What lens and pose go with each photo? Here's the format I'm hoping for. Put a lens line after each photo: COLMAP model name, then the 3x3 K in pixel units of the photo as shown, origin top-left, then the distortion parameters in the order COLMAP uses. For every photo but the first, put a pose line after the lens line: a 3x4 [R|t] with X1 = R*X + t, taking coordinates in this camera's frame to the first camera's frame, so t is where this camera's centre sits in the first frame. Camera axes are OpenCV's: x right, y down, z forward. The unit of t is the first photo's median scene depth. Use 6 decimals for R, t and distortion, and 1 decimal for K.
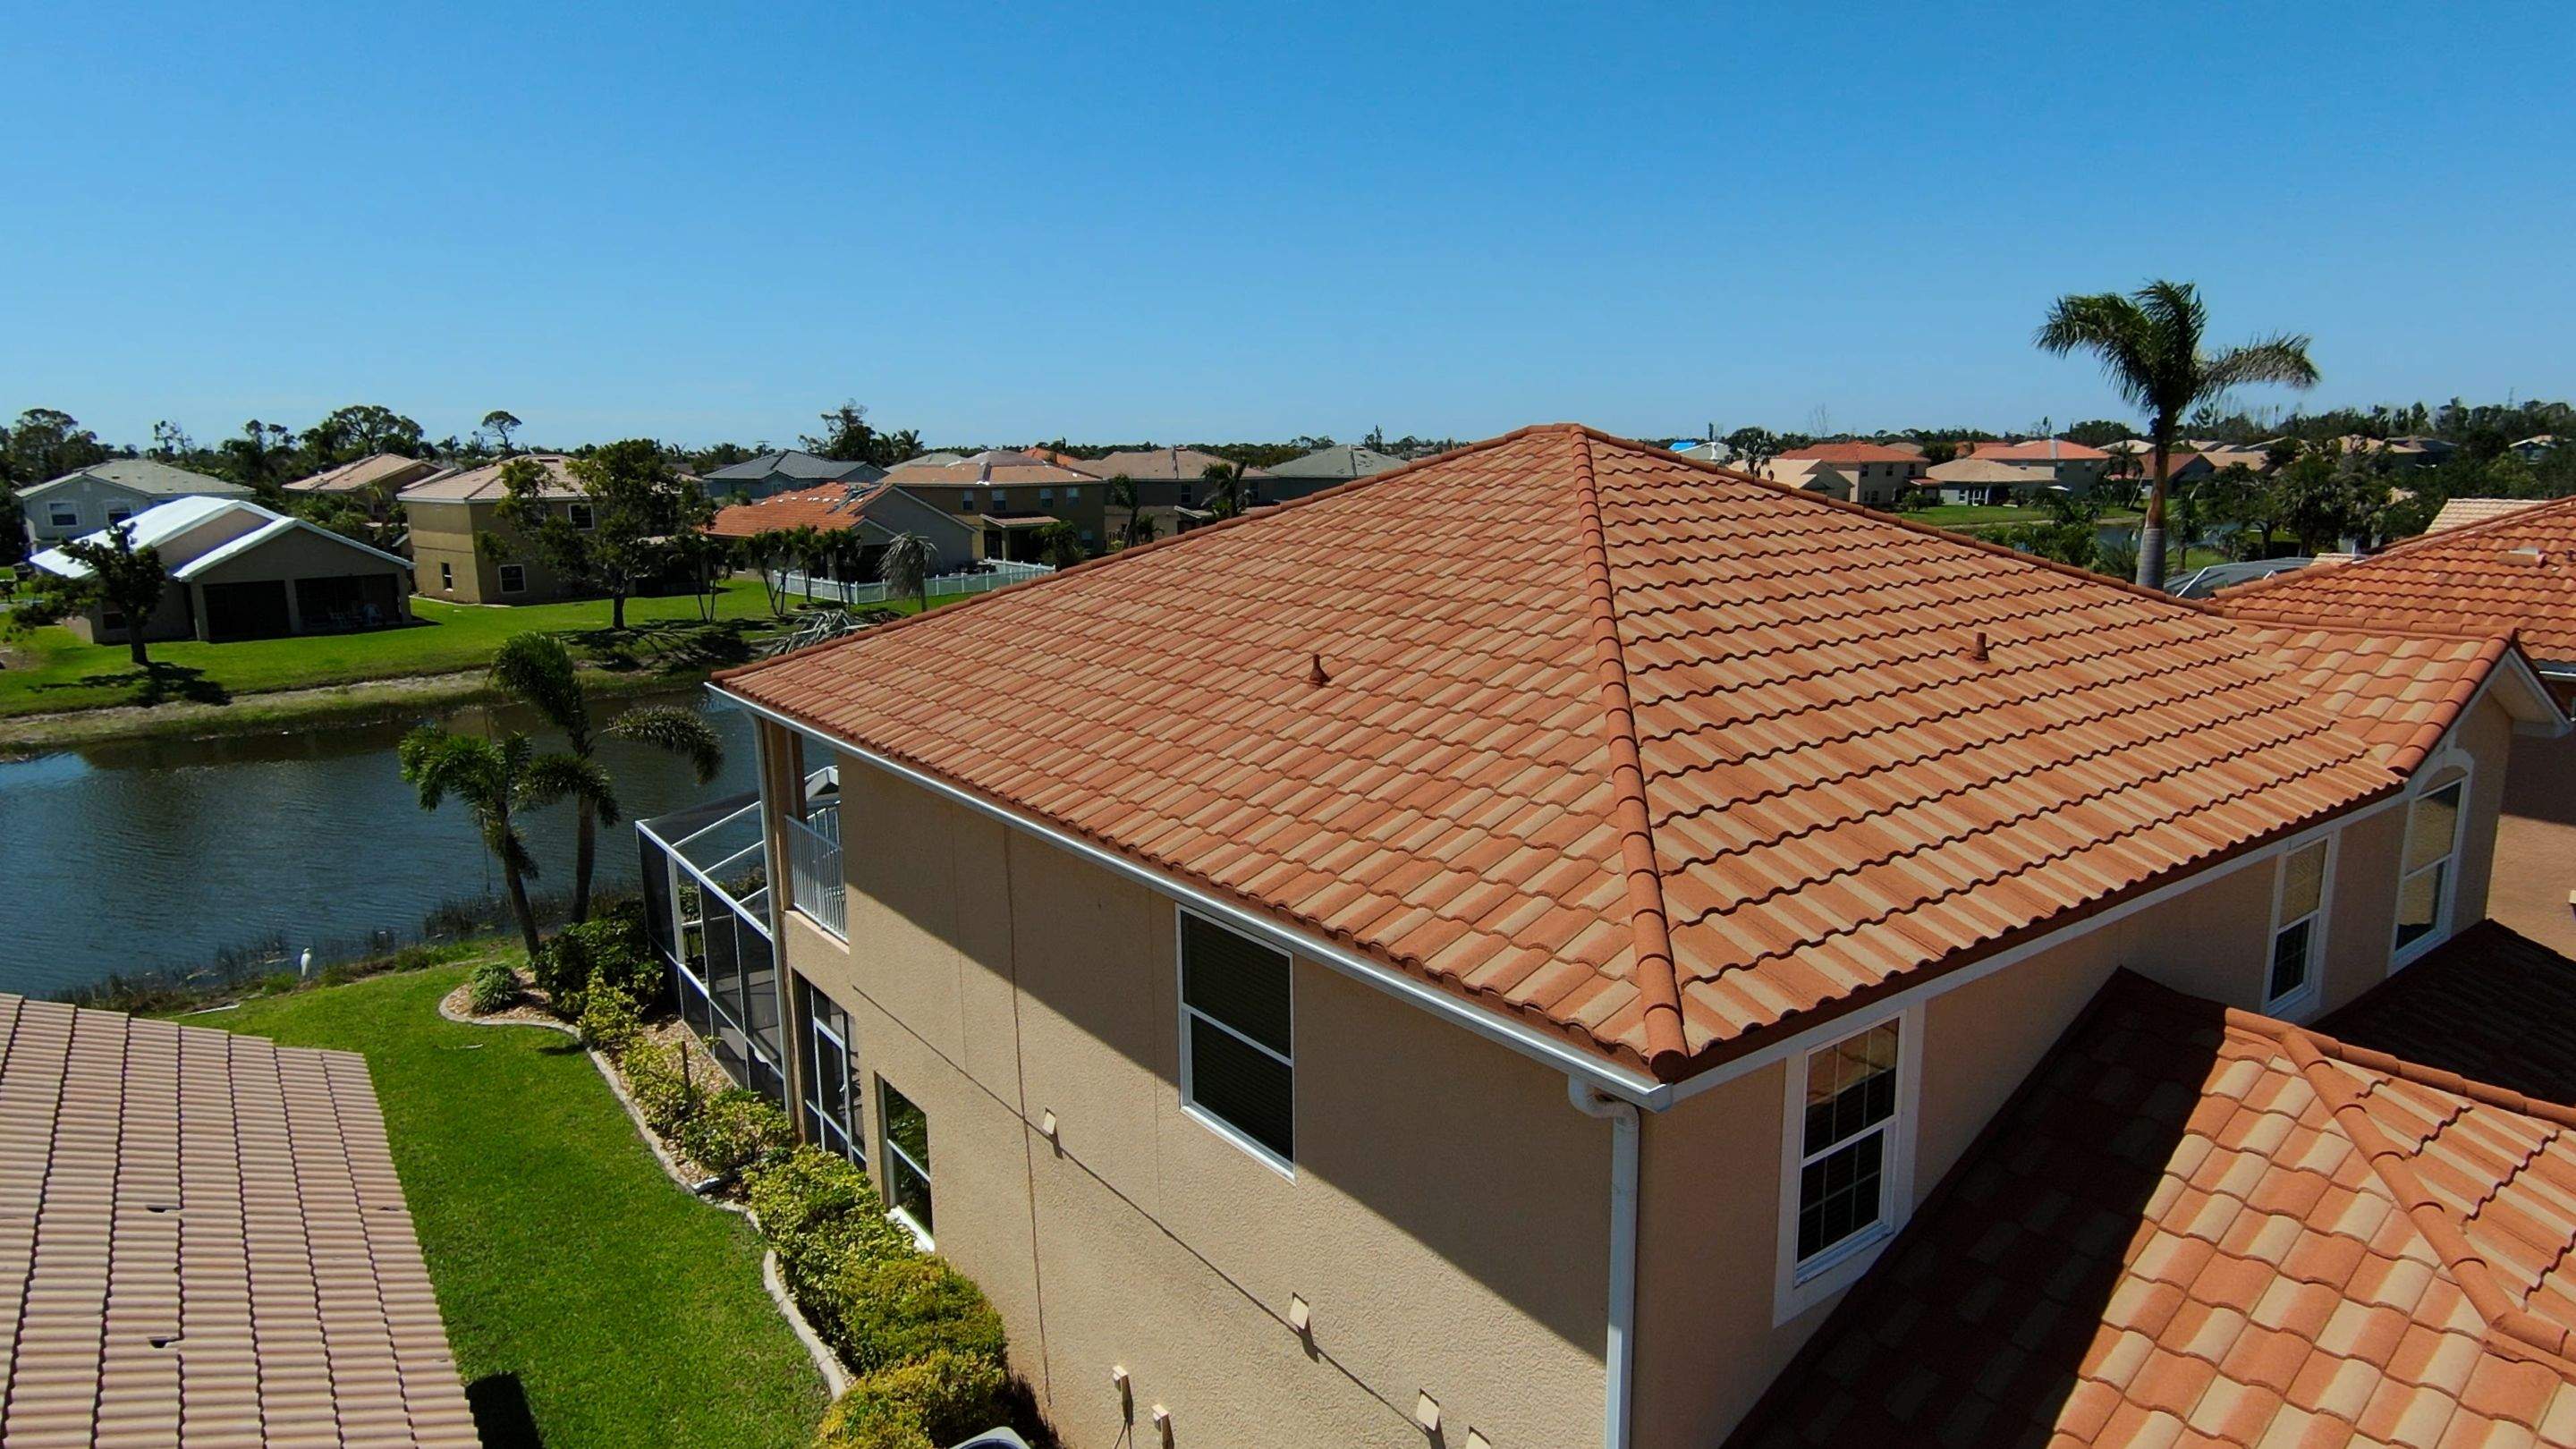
lens RADIAL K [[1456.2, 0, 1292.6], [0, 1456.2, 714.1], [0, 0, 1]] dist [0.010069, -0.004409]
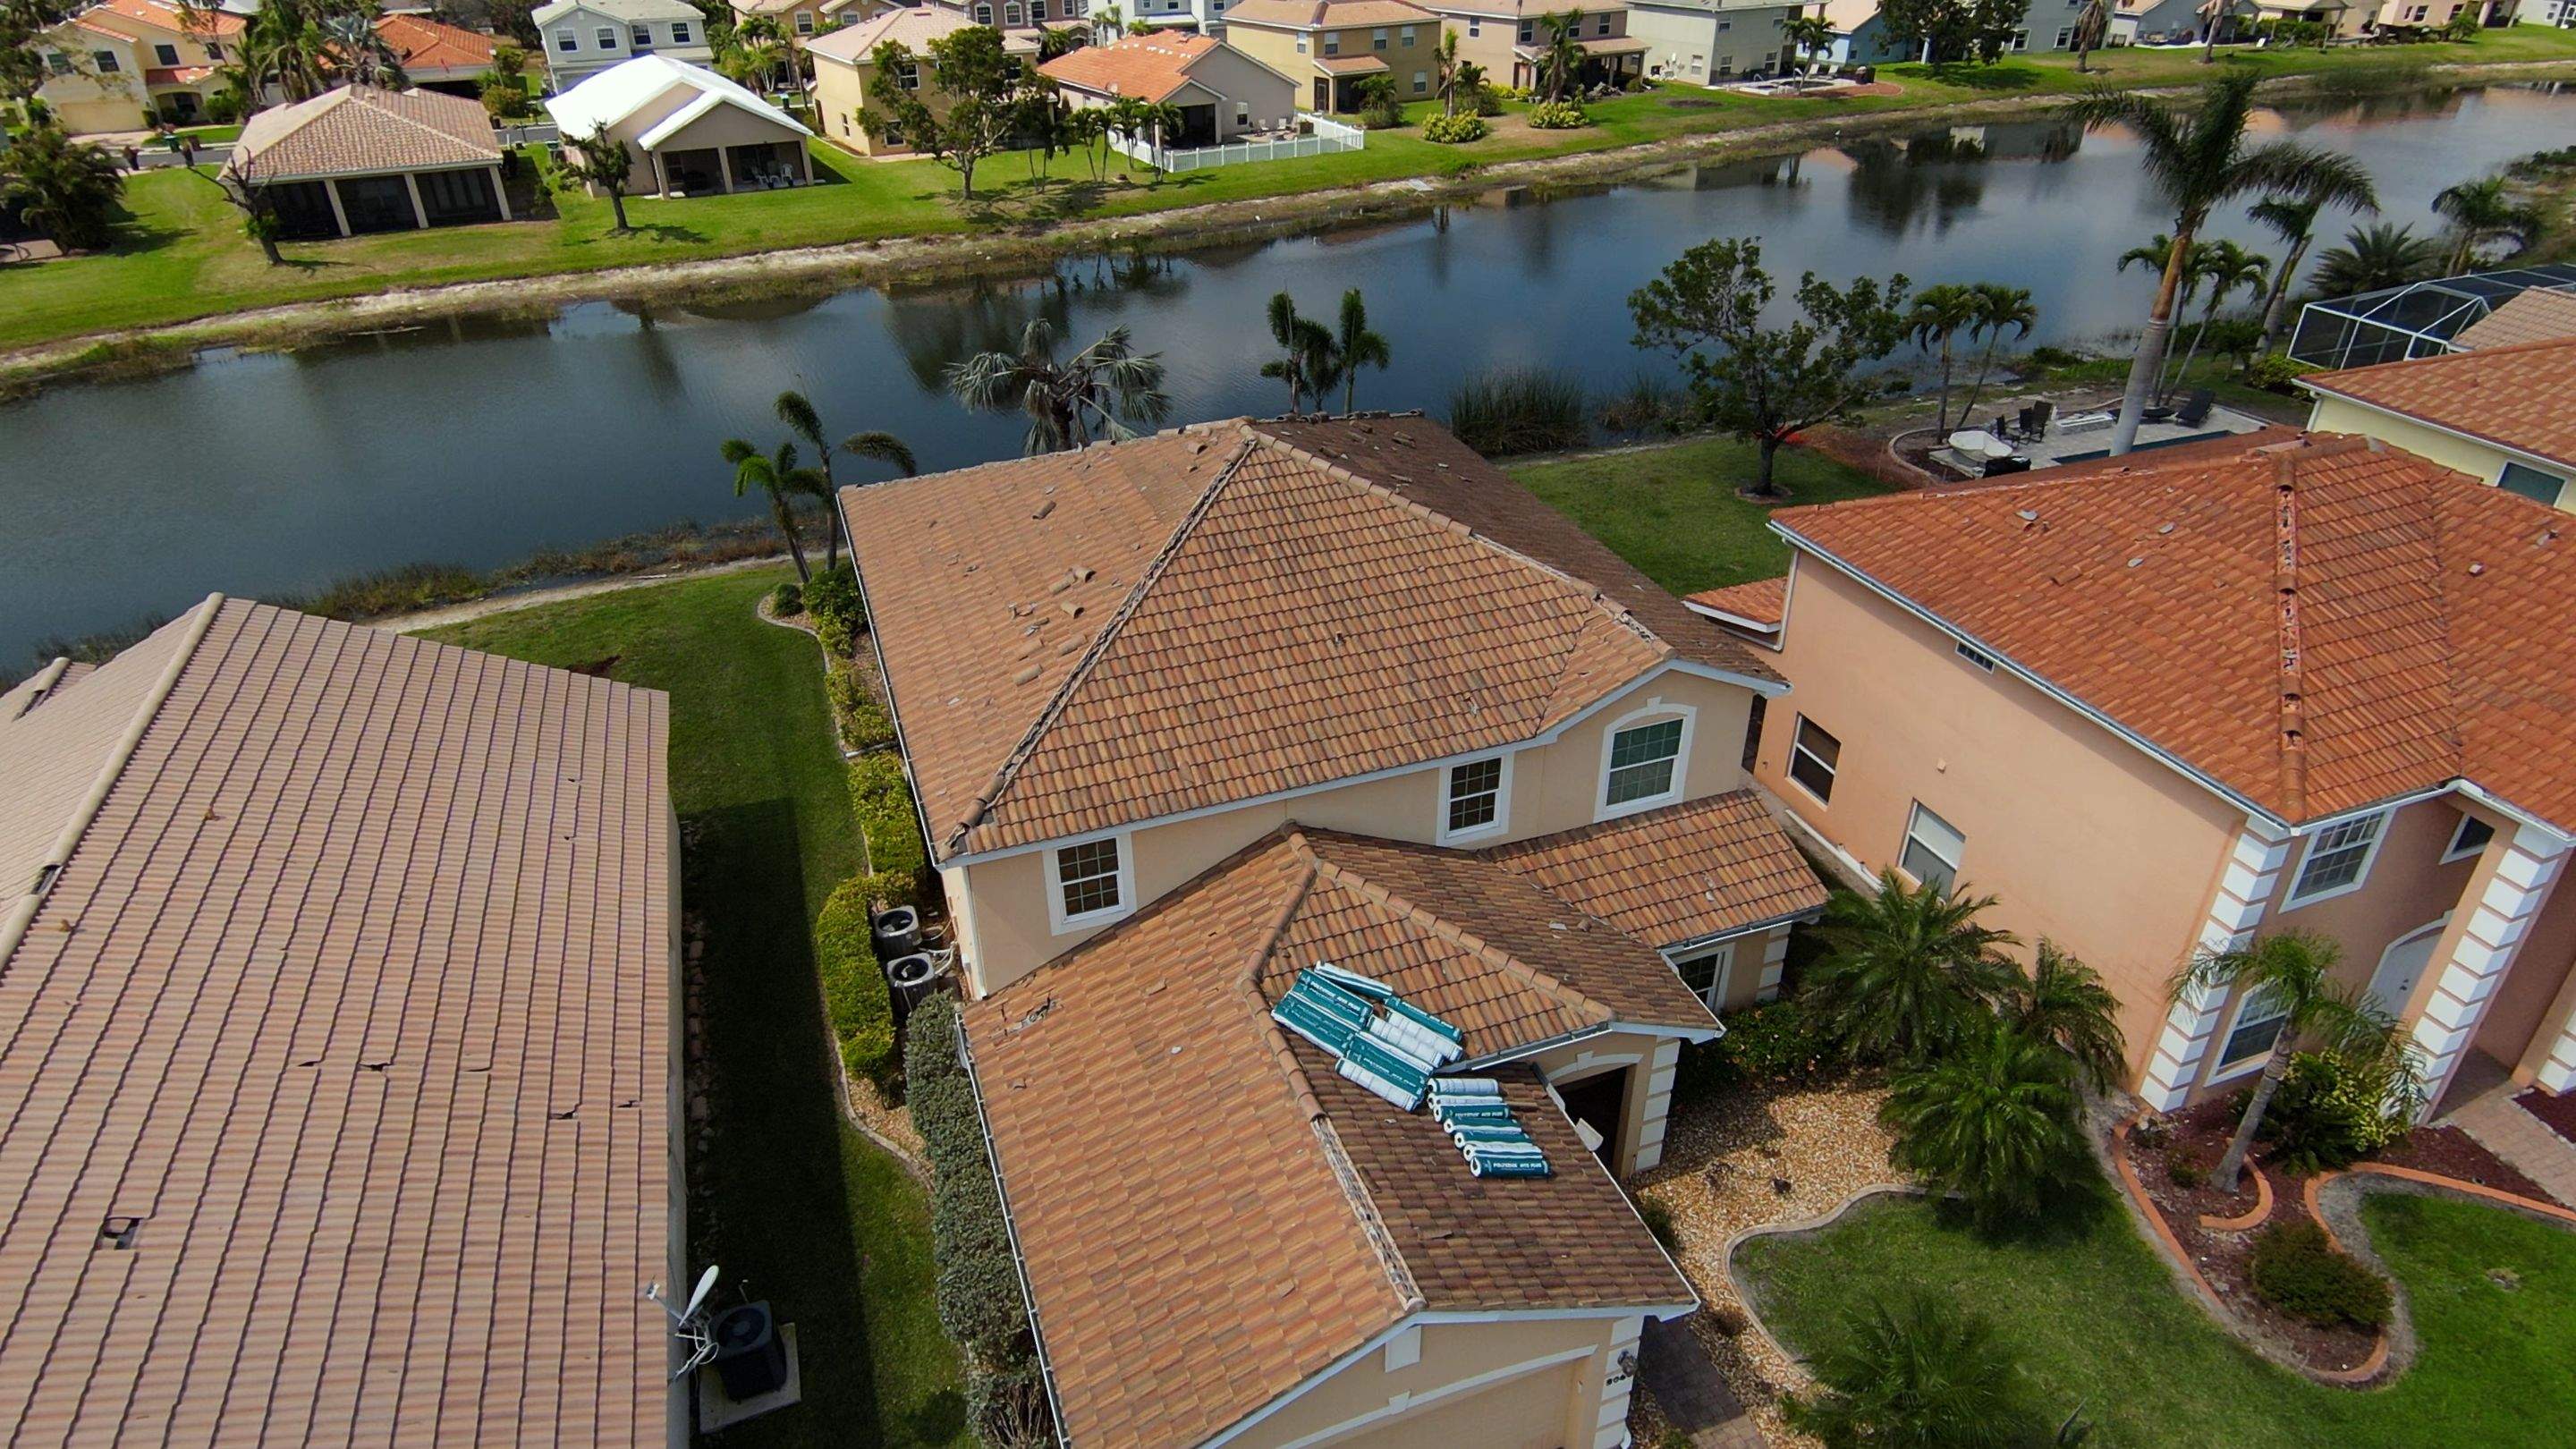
lens RADIAL K [[1456.2, 0, 1290.9], [0, 1456.2, 721.0], [0, 0, 1]] dist [0.010069, -0.004409]
pose [[0.957786, 0.146883, -0.247125, 0.147667], [-0.051784, 0.933711, 0.354264, -0.102121], [0.282779, -0.326512, 0.901901, -0.130086]]
